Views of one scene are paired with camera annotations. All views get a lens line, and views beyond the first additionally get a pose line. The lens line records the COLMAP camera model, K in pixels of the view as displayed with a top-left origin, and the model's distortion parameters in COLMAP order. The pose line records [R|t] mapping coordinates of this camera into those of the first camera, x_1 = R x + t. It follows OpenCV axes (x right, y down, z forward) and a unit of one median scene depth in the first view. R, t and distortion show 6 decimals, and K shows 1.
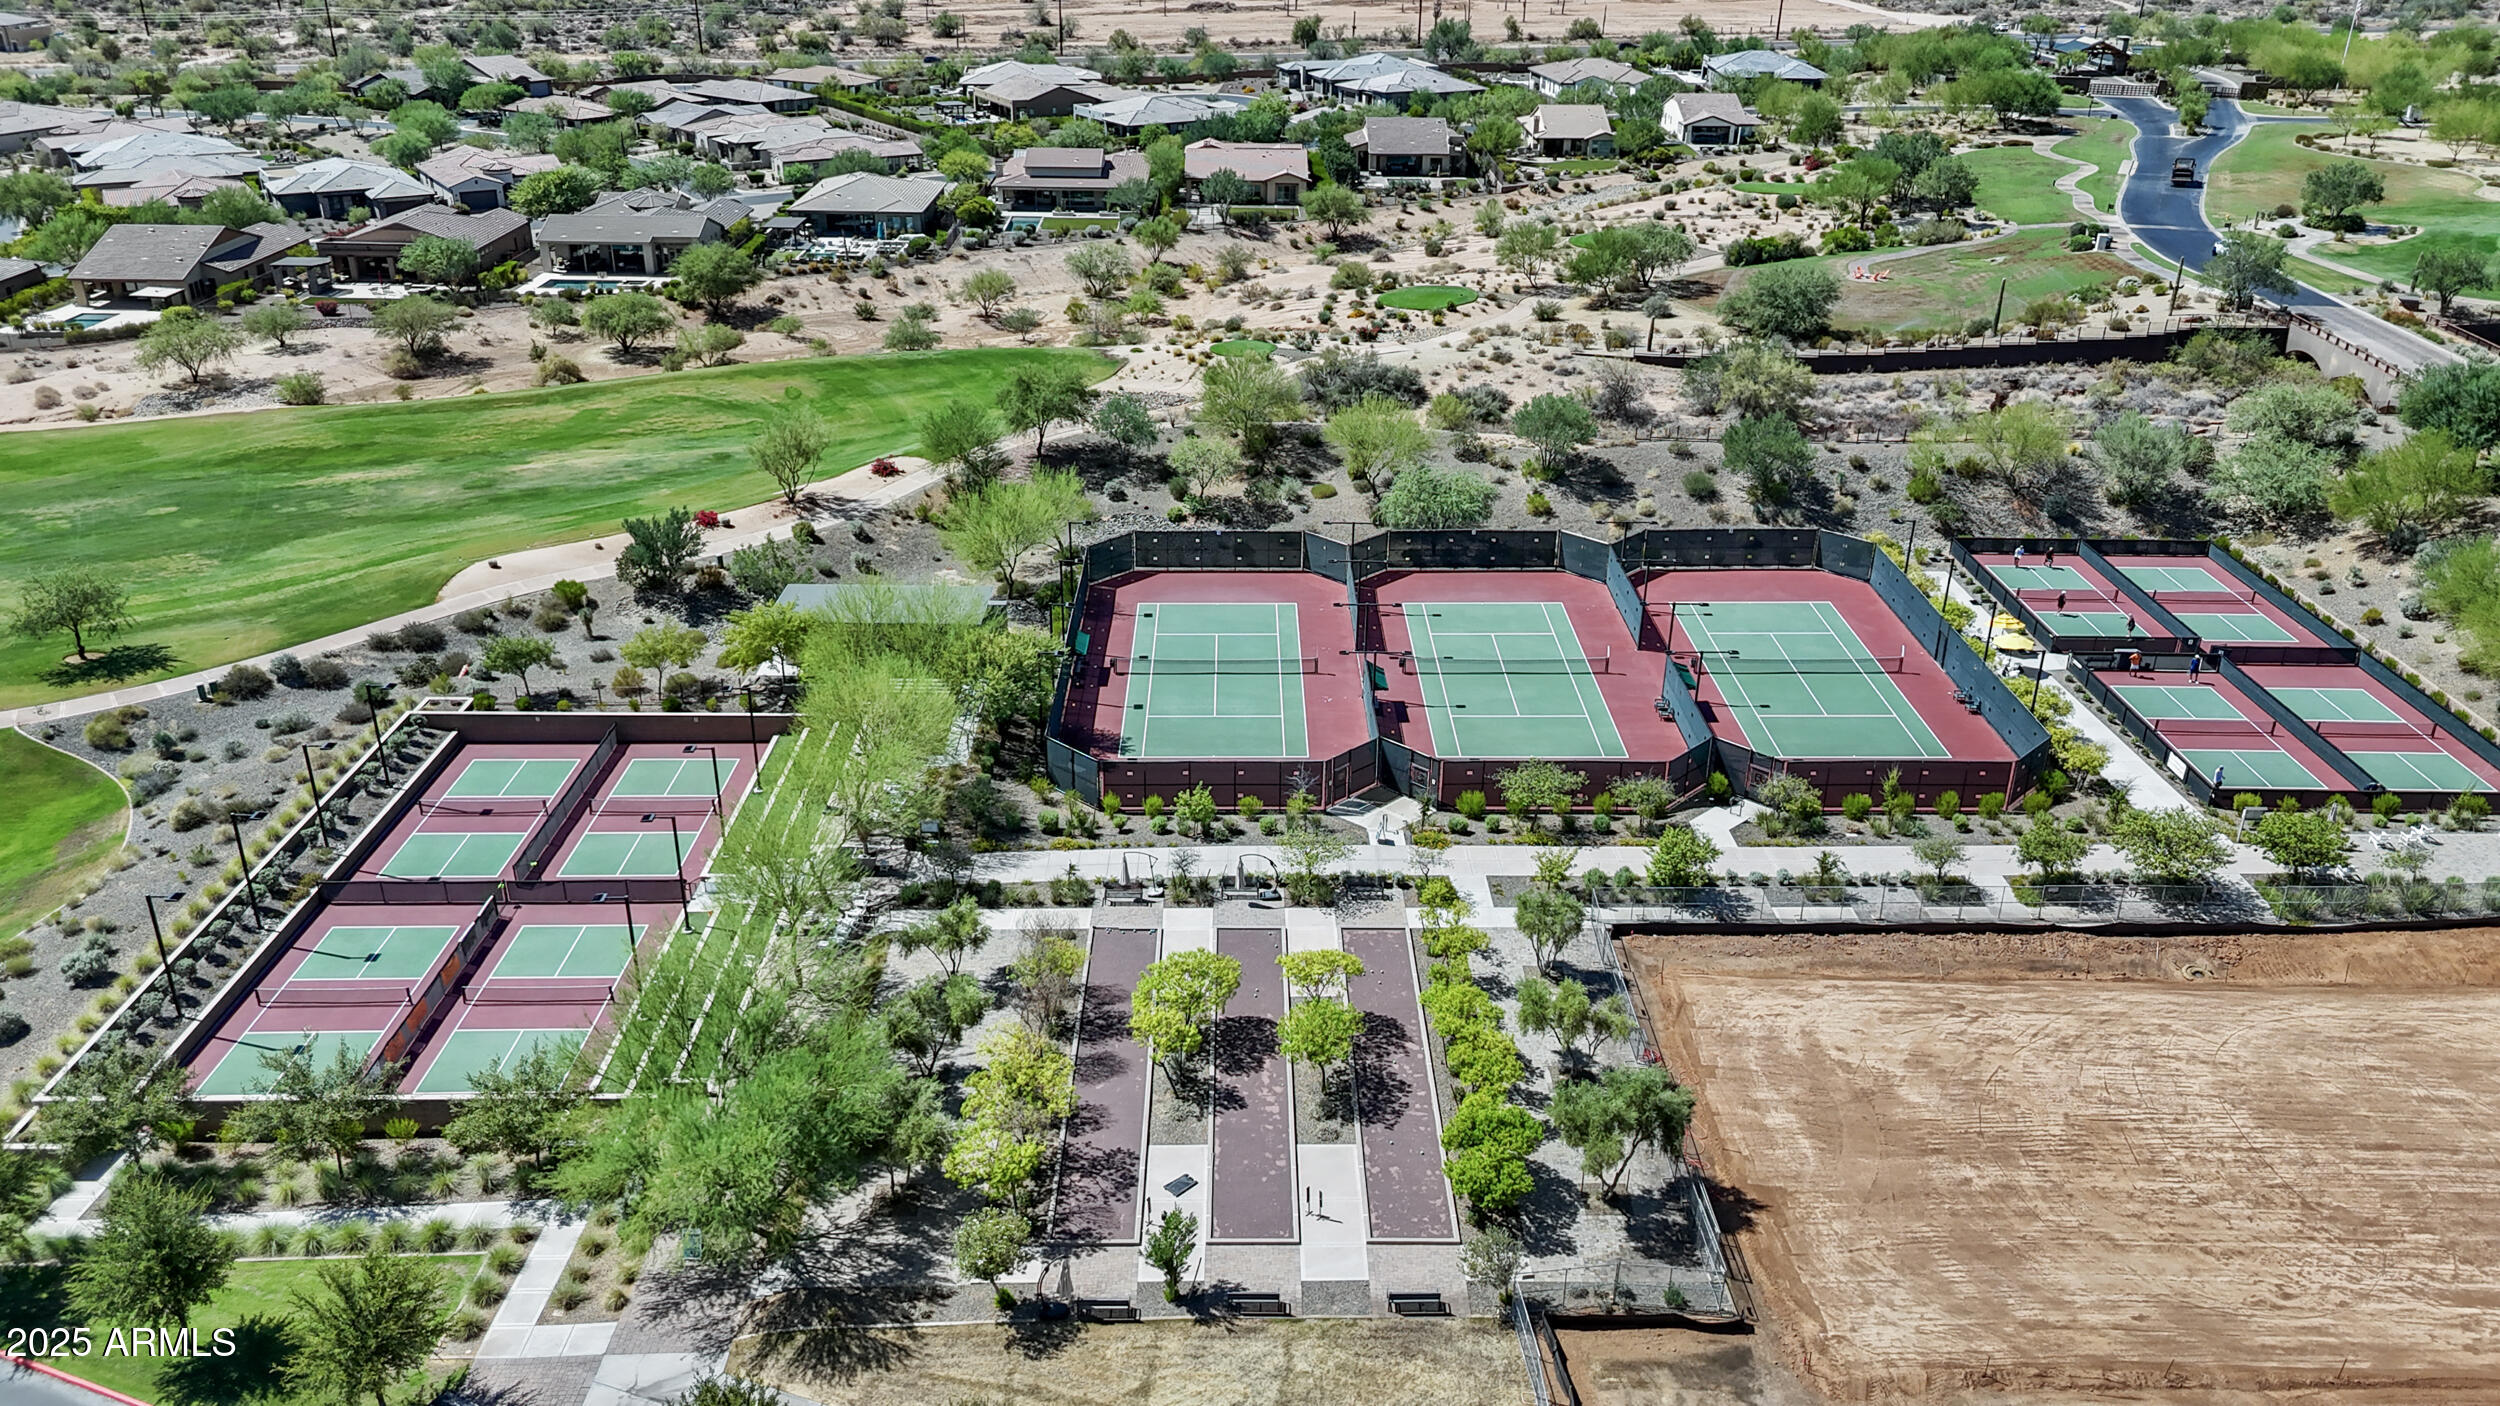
lens RADIAL K [[1933.3, 0, 1250.0], [0, 1933.3, 703.0], [0, 0, 1]] dist [0.034789, -0.004130]
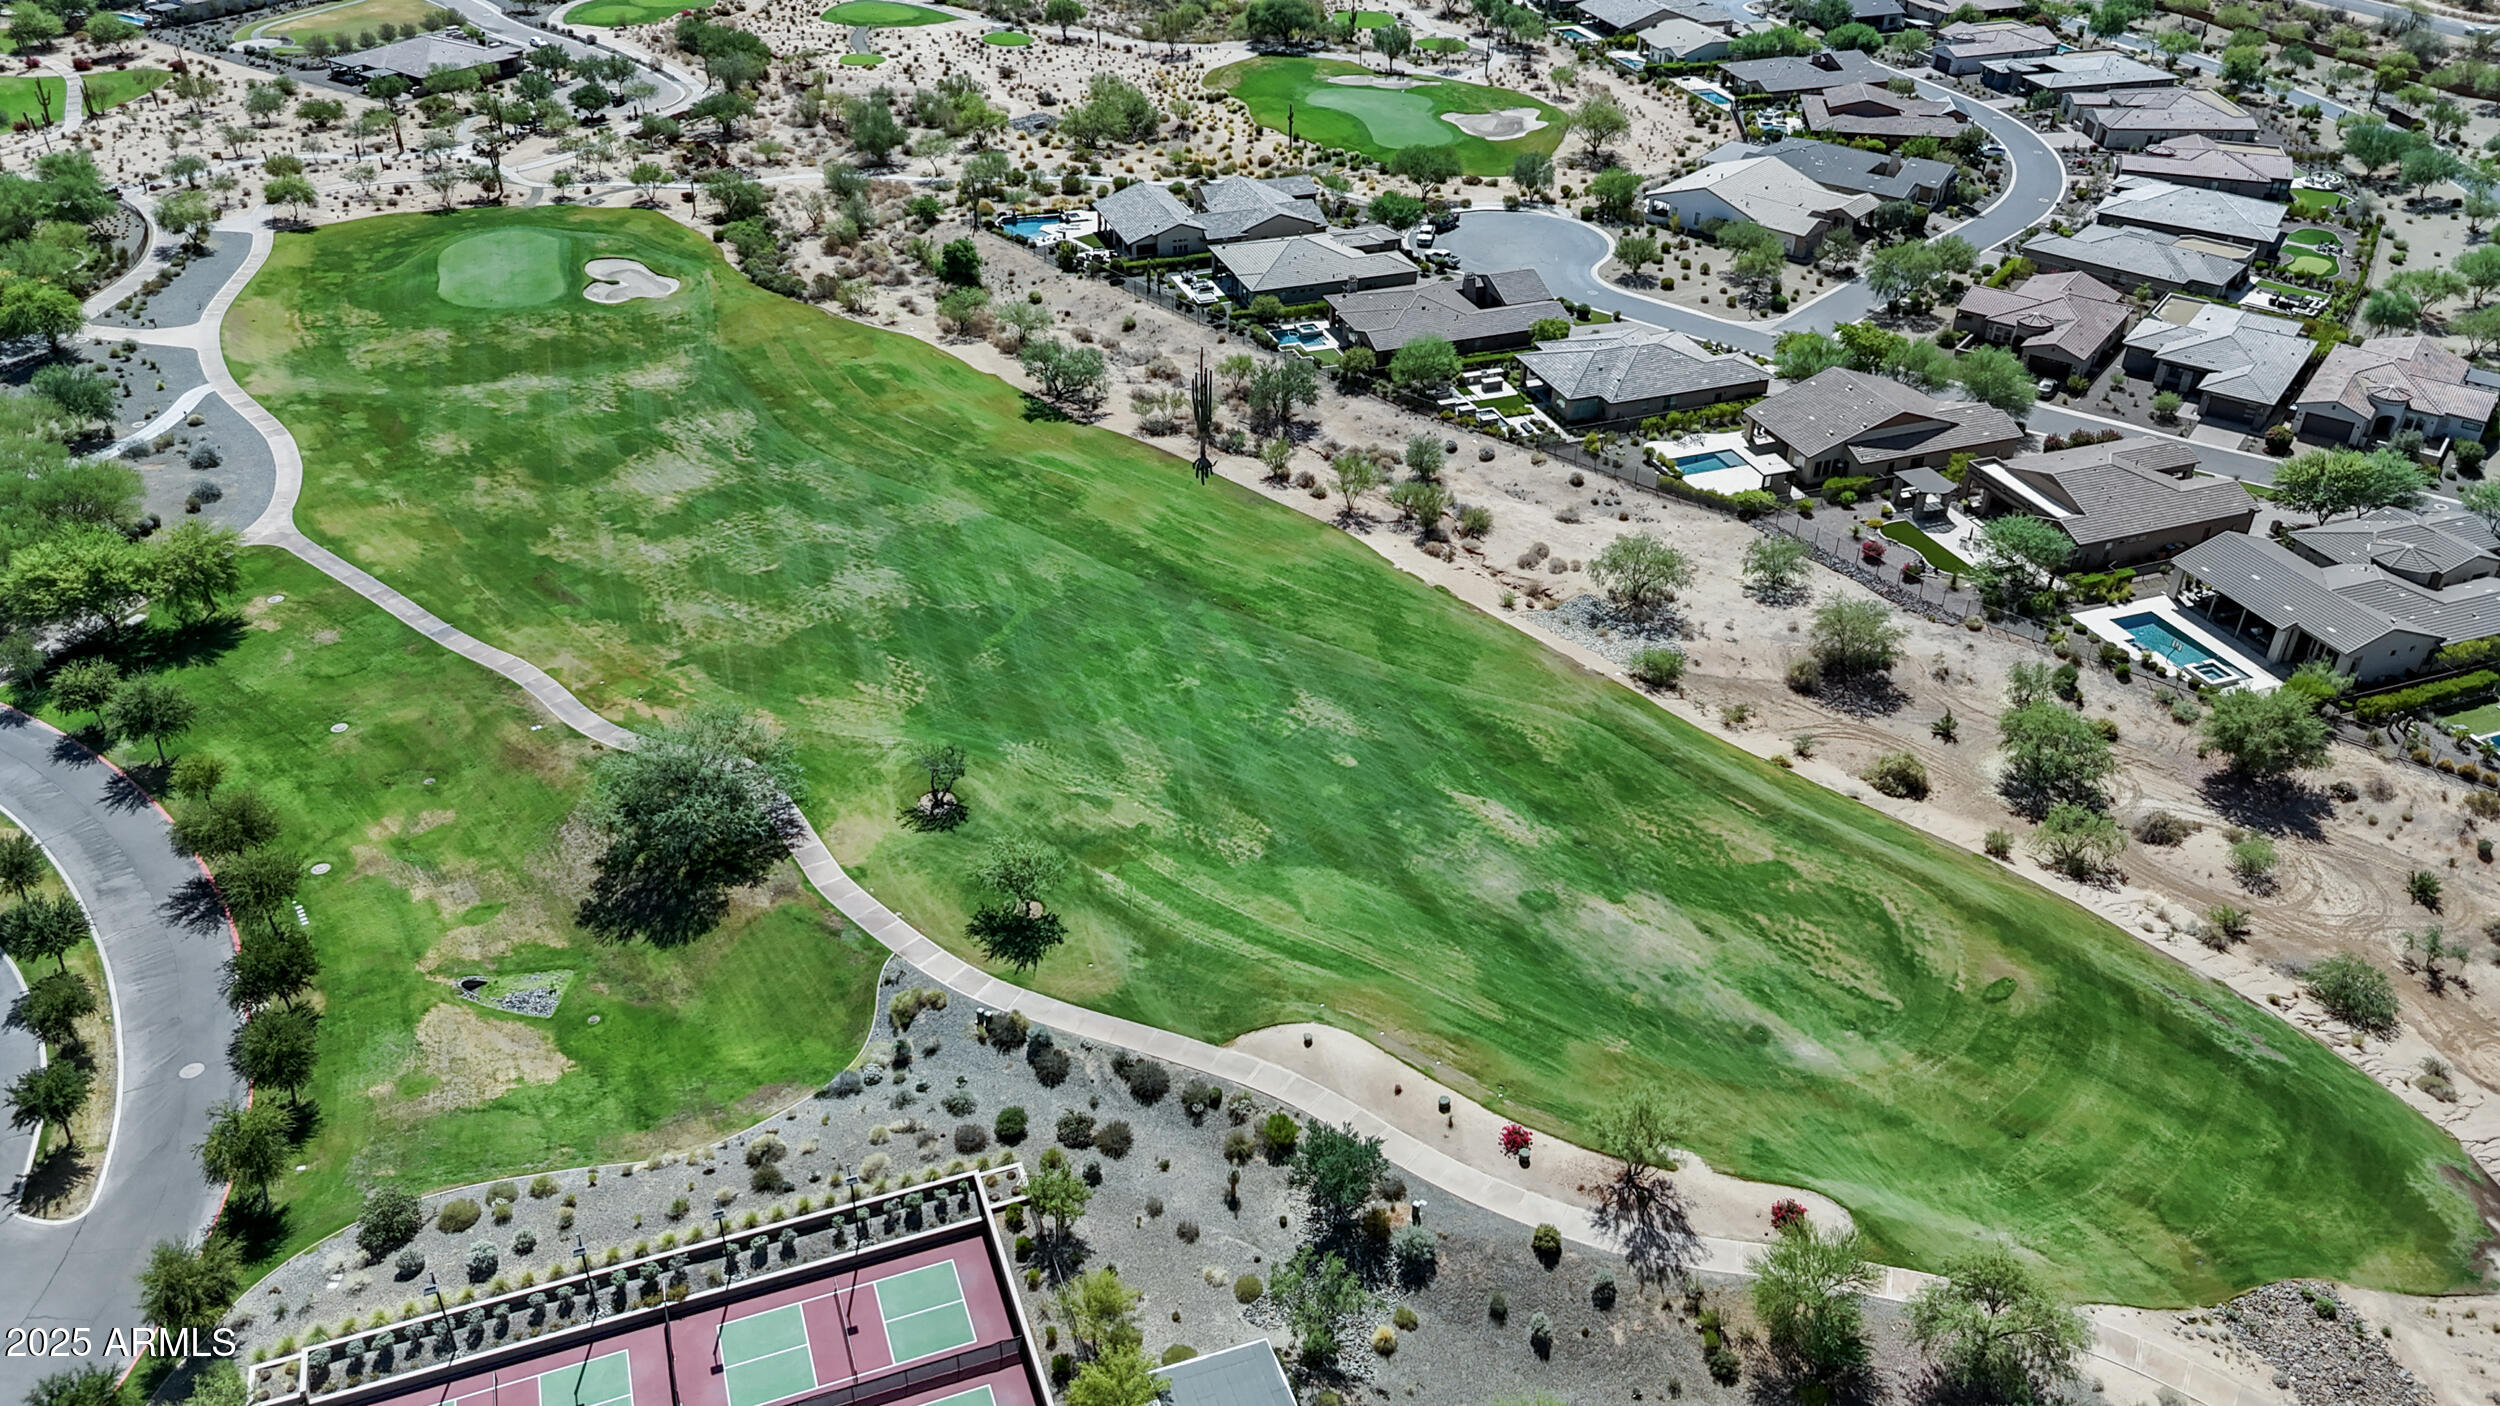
lens RADIAL K [[1933.3, 0, 1250.0], [0, 1933.3, 703.0], [0, 0, 1]] dist [0.034789, -0.004130]
pose [[0.337970, 0.474788, -0.812621, 0.269885], [-0.369992, 0.860935, 0.349136, -0.539594], [0.865380, 0.182666, 0.466638, 0.569141]]
